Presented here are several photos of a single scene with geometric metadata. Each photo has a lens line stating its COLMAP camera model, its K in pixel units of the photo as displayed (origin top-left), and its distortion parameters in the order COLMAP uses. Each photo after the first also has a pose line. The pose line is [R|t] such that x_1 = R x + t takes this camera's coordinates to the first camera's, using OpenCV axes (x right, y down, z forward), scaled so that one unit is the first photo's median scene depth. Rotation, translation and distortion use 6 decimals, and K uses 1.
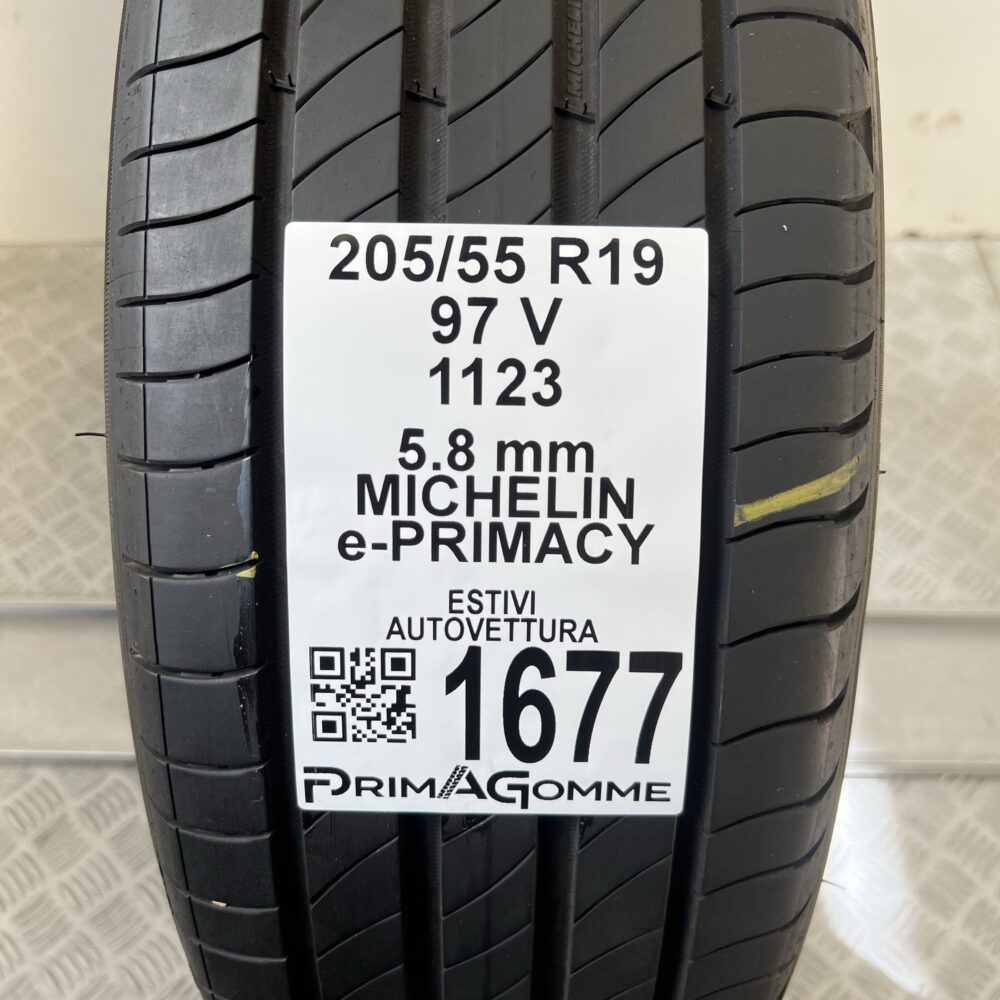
lens RADIAL K [[1037.2, 0, 499.4], [0, 1037.2, 499.9], [0, 0, 1]] dist [0.010413, 0.000000]
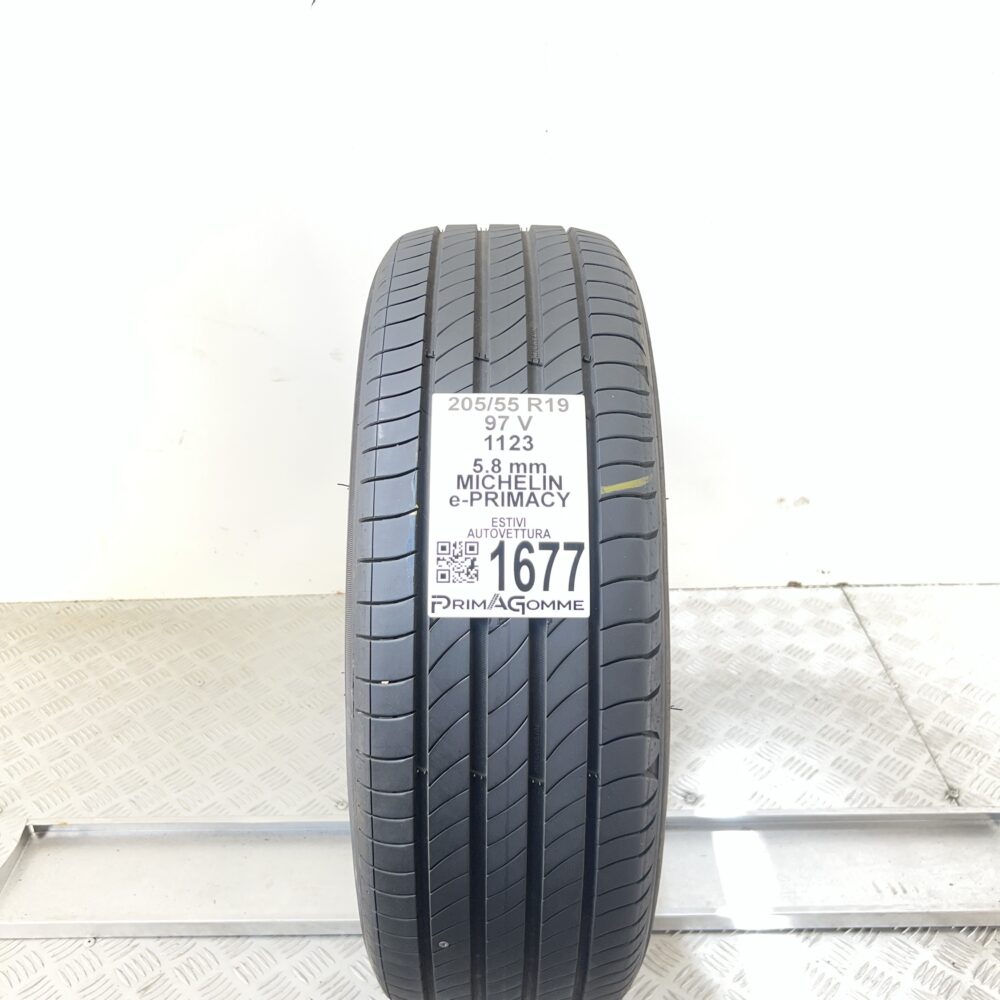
lens RADIAL K [[1037.2, 0, 500.0], [0, 1037.2, 500.3], [0, 0, 1]] dist [0.010413, 0.000000]
pose [[0.999861, -0.008885, 0.014087, -0.064292], [0.014230, 0.895234, -0.445368, 1.192723], [-0.008654, 0.445507, 0.895237, -1.322656]]
